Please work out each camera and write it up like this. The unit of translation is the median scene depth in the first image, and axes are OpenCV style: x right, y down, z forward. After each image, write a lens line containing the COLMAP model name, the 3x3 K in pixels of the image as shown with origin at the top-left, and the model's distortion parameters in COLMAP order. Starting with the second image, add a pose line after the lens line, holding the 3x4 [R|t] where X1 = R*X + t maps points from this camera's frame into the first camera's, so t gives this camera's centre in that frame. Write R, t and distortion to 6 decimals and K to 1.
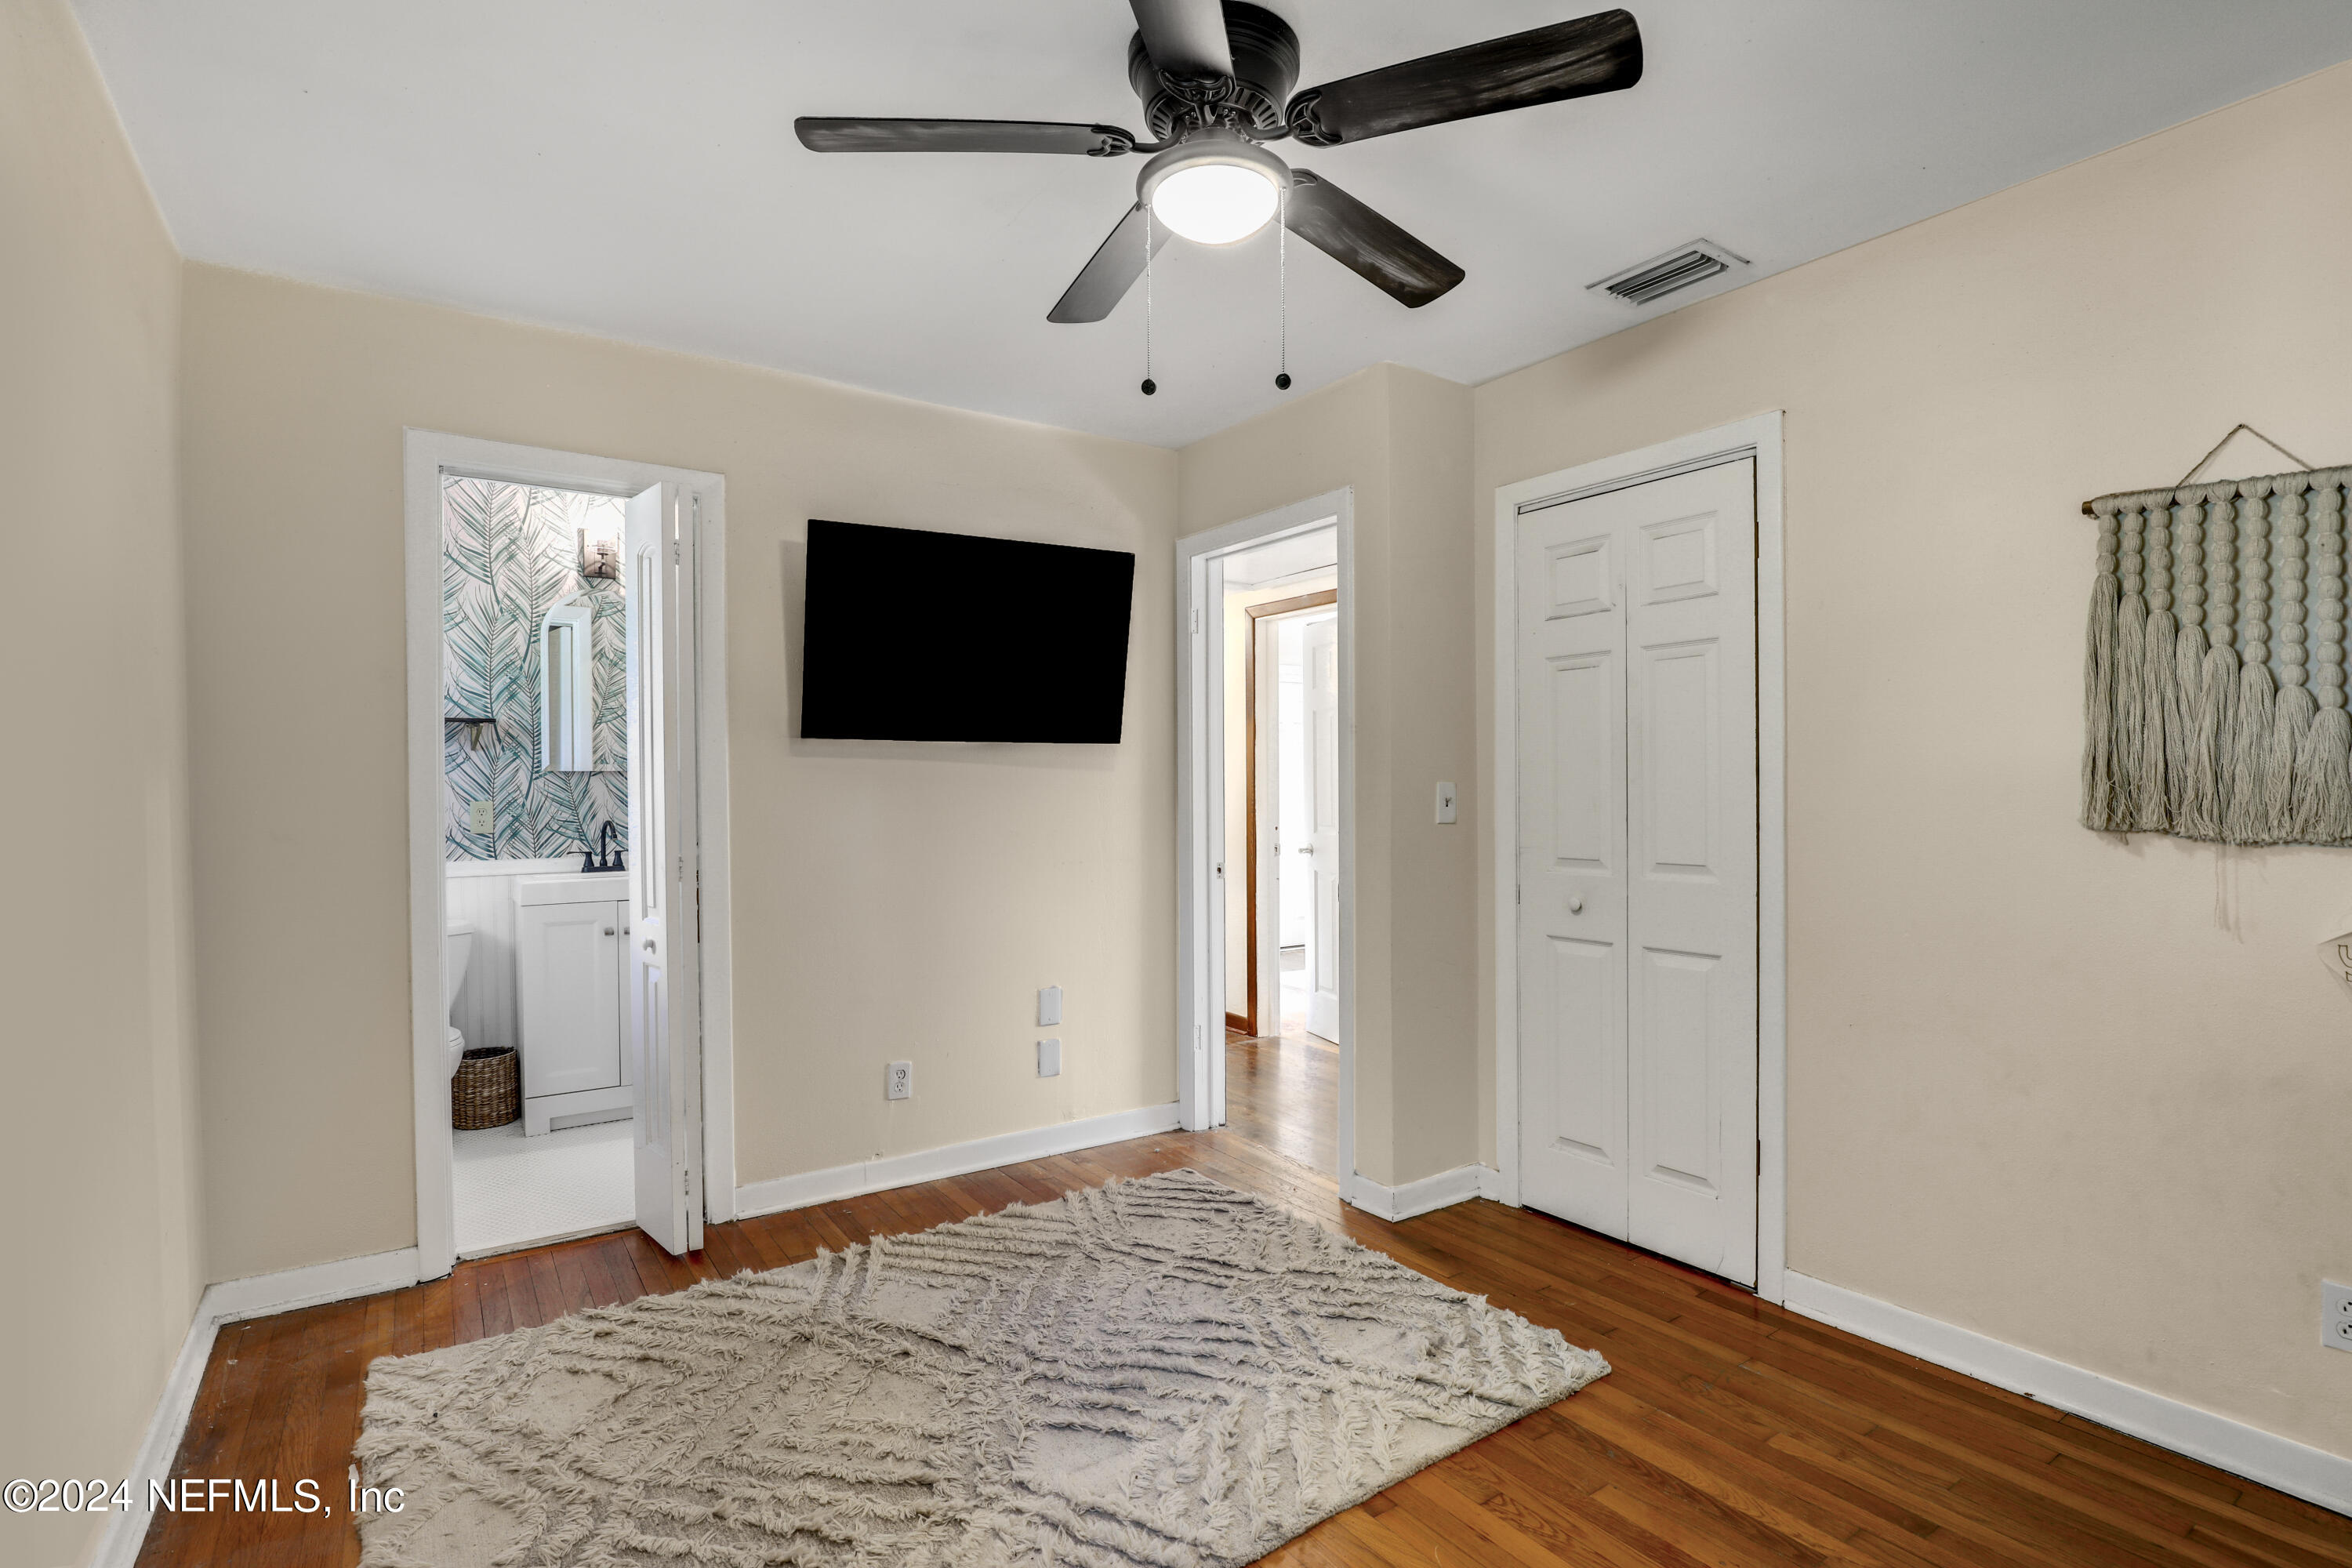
lens RADIAL K [[1138.7, 0, 1197.3], [0, 1138.7, 794.7], [0, 0, 1]] dist [-0.026560, 0.001103]
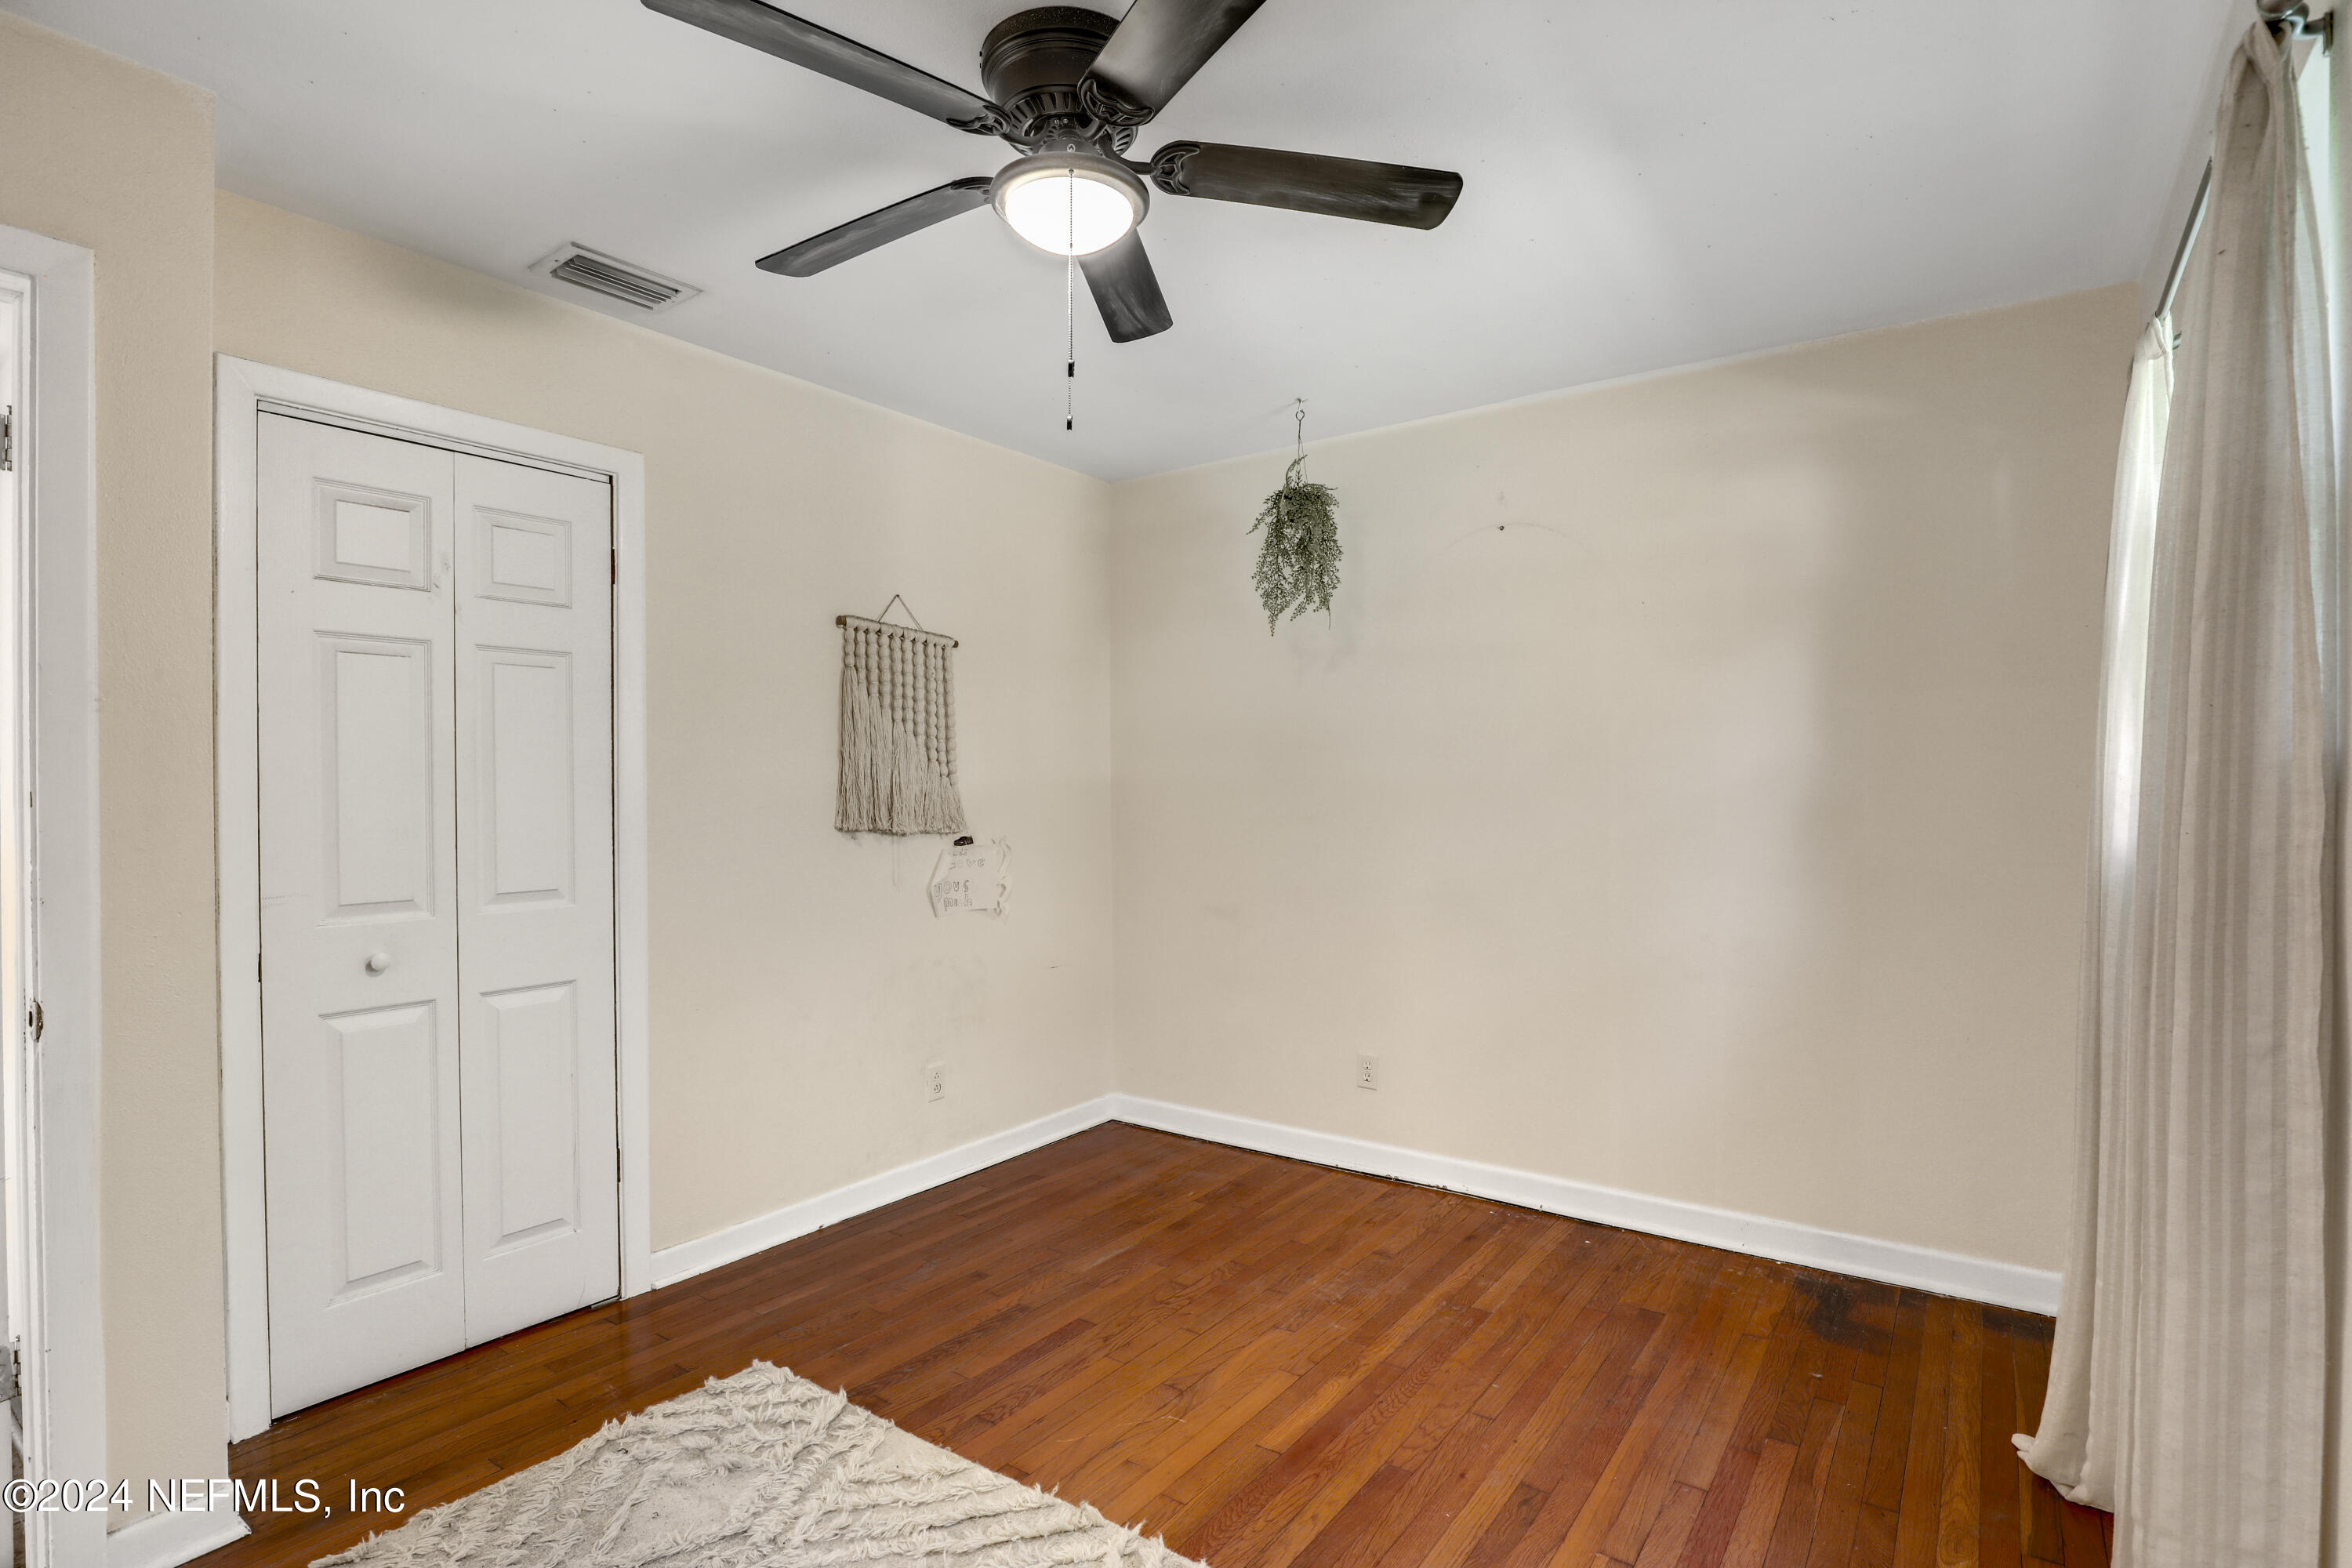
lens RADIAL K [[1138.7, 0, 1197.3], [0, 1138.7, 794.7], [0, 0, 1]] dist [-0.026560, 0.001103]
pose [[-0.338952, 0.004751, 0.940792, -0.683697], [0.015182, 0.999885, 0.000420, -0.009813], [-0.940681, 0.014425, -0.338985, 0.889985]]
